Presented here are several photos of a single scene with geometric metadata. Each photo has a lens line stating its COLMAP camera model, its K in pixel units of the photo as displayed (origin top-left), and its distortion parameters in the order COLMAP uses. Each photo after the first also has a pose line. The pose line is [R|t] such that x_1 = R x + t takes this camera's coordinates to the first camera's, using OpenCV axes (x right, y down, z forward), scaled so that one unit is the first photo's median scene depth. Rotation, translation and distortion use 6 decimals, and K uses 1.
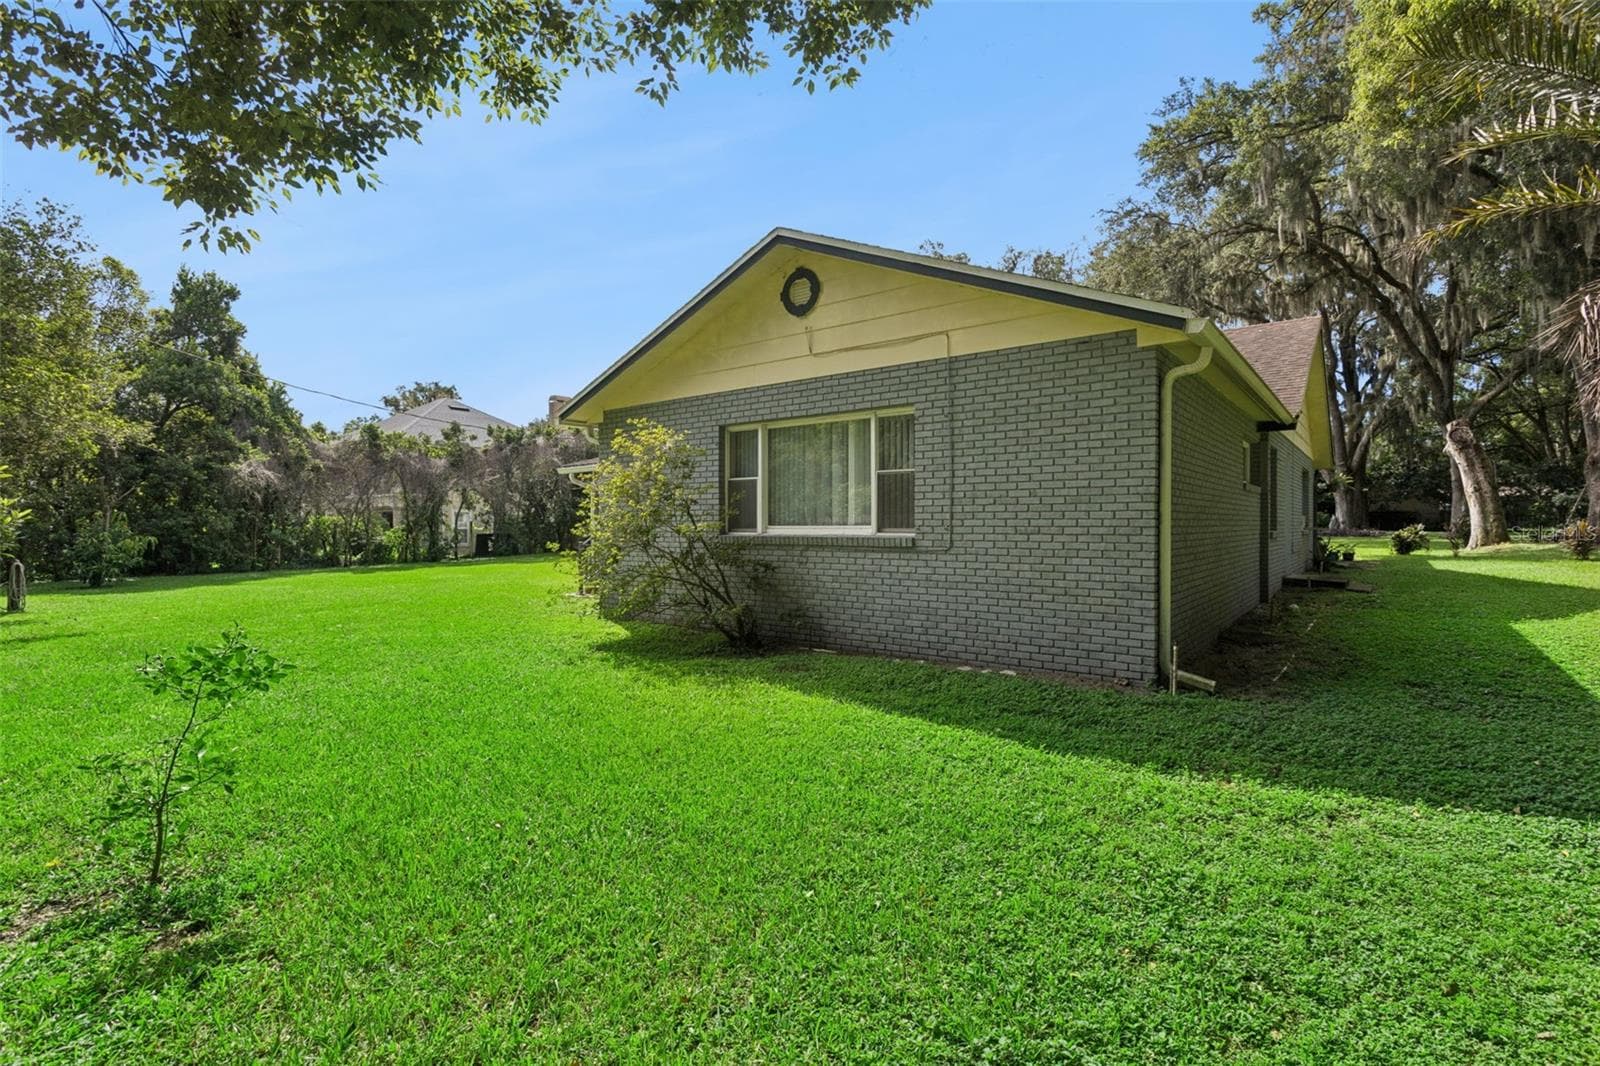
lens RADIAL K [[760.6, 0, 799.4], [0, 760.6, 535.2], [0, 0, 1]] dist [-0.000322, 0.001039]
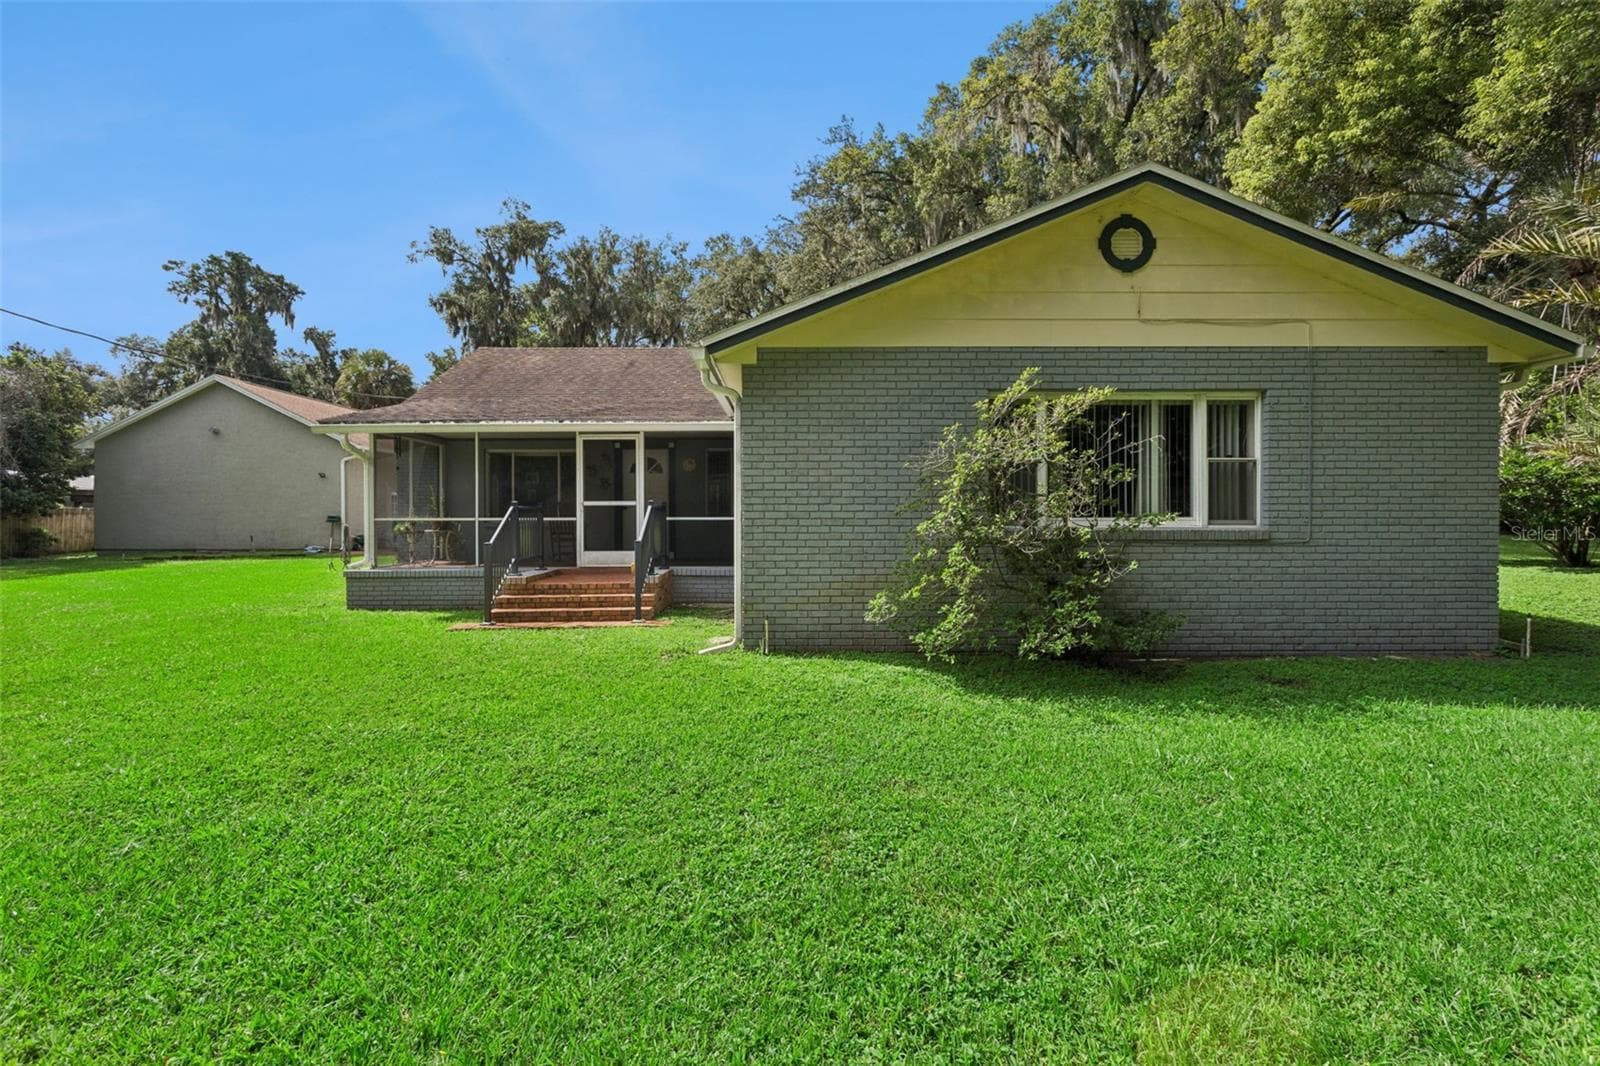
lens RADIAL K [[760.6, 0, 799.4], [0, 760.6, 535.2], [0, 0, 1]] dist [-0.000322, 0.001039]
pose [[0.778116, -0.005078, 0.628100, -0.886157], [0.009197, 0.999952, -0.003309, 0.007614], [-0.628053, 0.008352, 0.778126, 0.611749]]
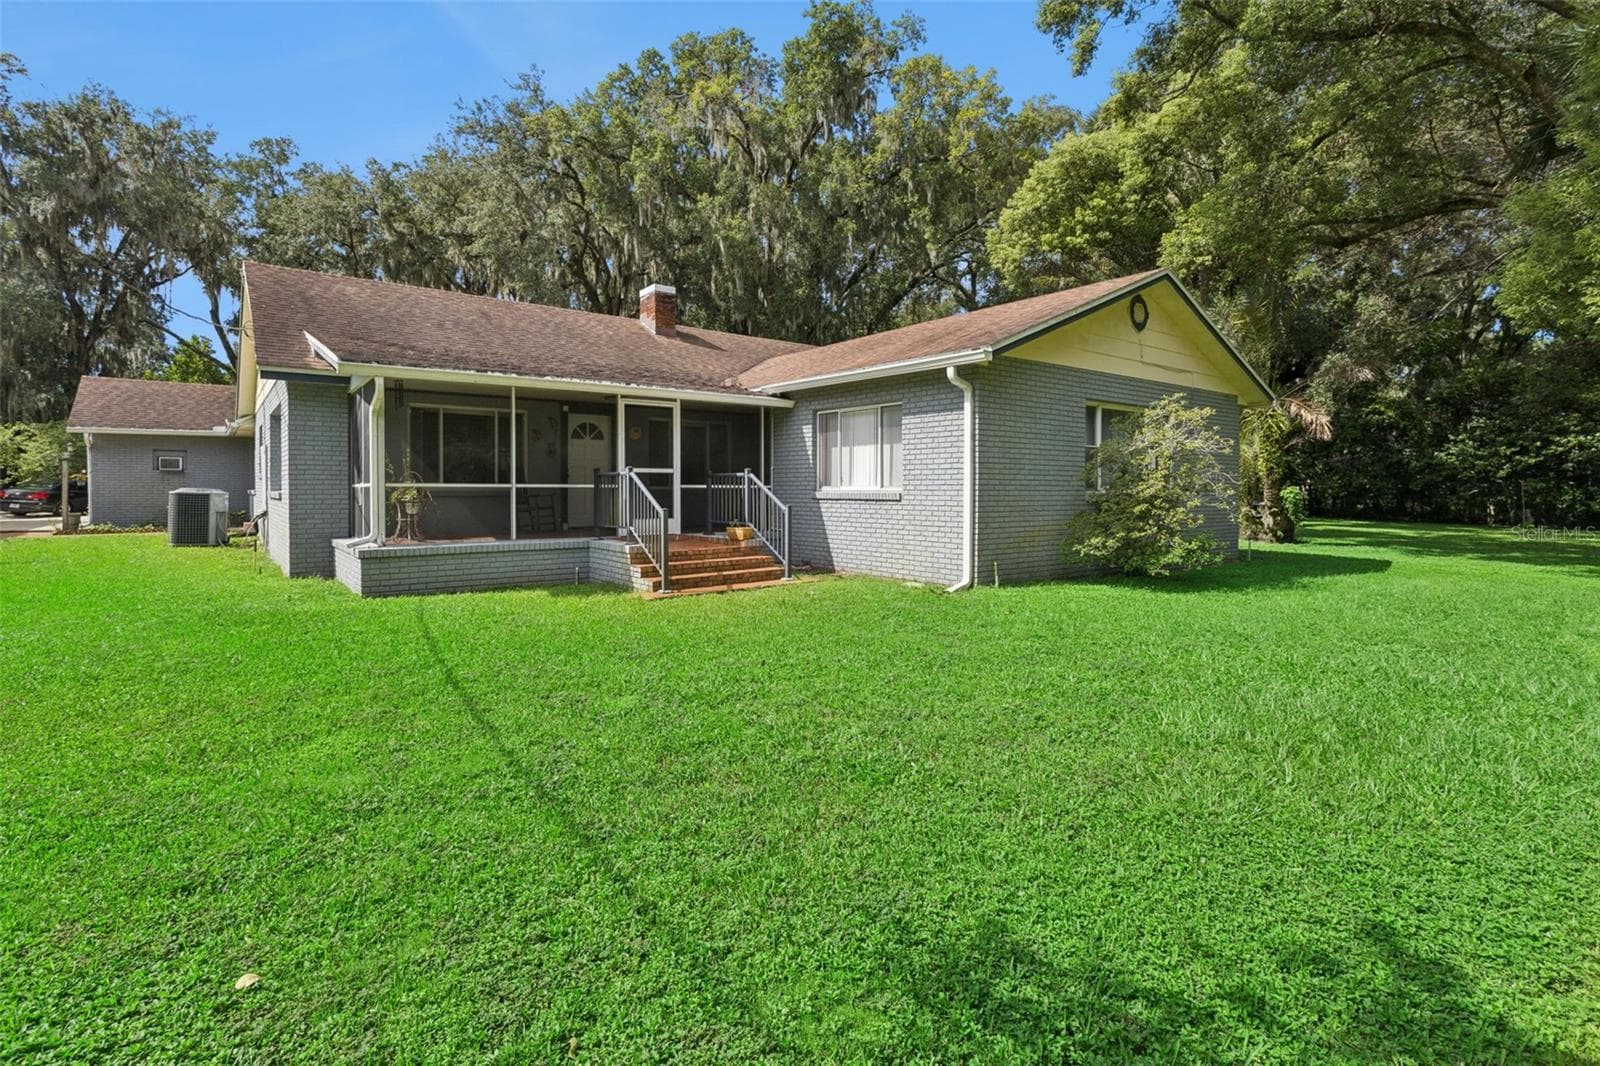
lens RADIAL K [[760.6, 0, 799.4], [0, 760.6, 535.2], [0, 0, 1]] dist [-0.000322, 0.001039]
pose [[0.244633, -0.040817, 0.968756, -1.584762], [0.021301, 0.999099, 0.036717, 0.013448], [-0.969382, 0.011653, 0.245282, 1.354600]]
